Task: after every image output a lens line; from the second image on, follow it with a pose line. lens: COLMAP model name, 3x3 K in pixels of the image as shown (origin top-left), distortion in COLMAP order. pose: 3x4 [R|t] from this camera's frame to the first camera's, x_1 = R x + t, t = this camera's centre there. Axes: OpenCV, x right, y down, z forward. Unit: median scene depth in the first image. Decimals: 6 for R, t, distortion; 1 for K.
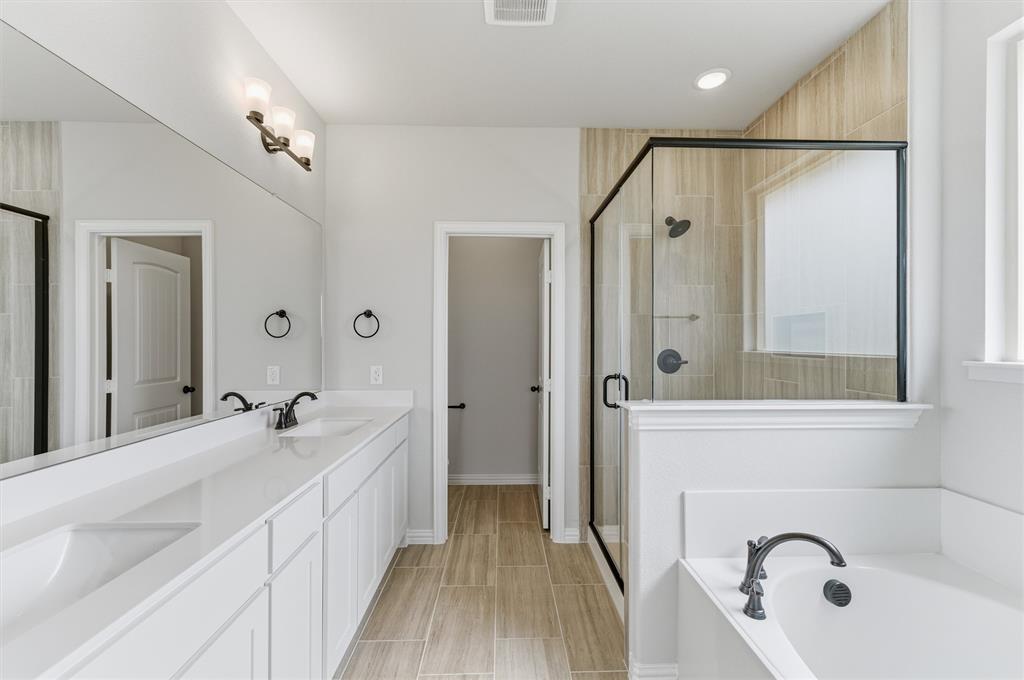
lens RADIAL K [[439.6, 0, 516.2], [0, 439.6, 342.0], [0, 0, 1]] dist [0.000037, 0.000052]
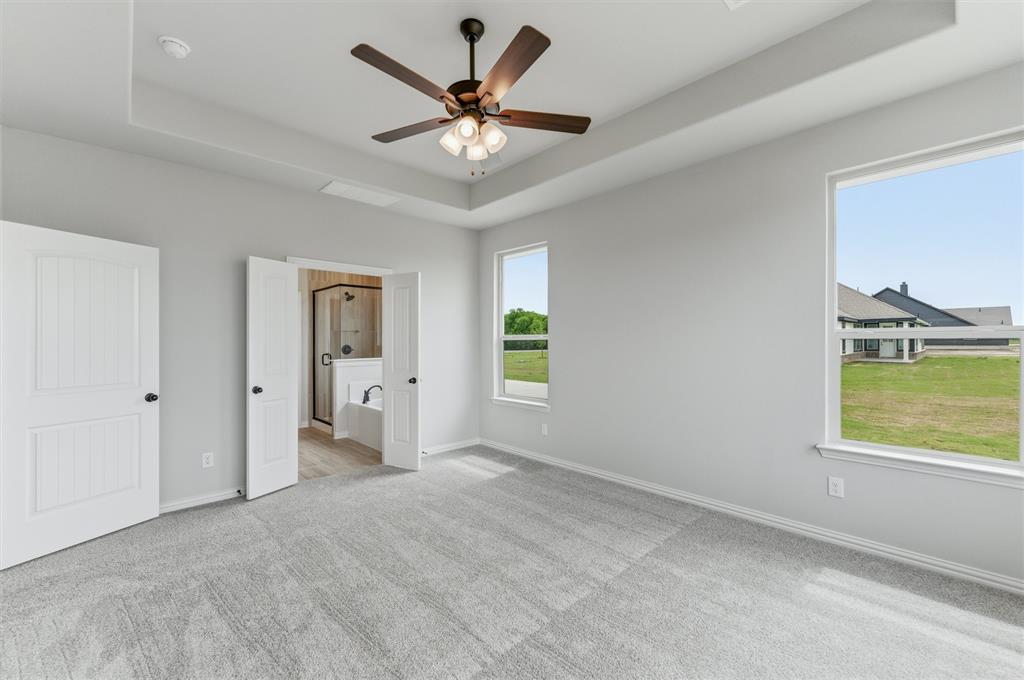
lens RADIAL K [[439.6, 0, 516.2], [0, 439.6, 342.0], [0, 0, 1]] dist [0.000037, 0.000052]
pose [[0.766582, -0.002692, 0.642141, -0.525046], [-0.000752, 0.999987, 0.005090, -0.013108], [-0.642147, -0.004385, 0.766569, -1.561142]]
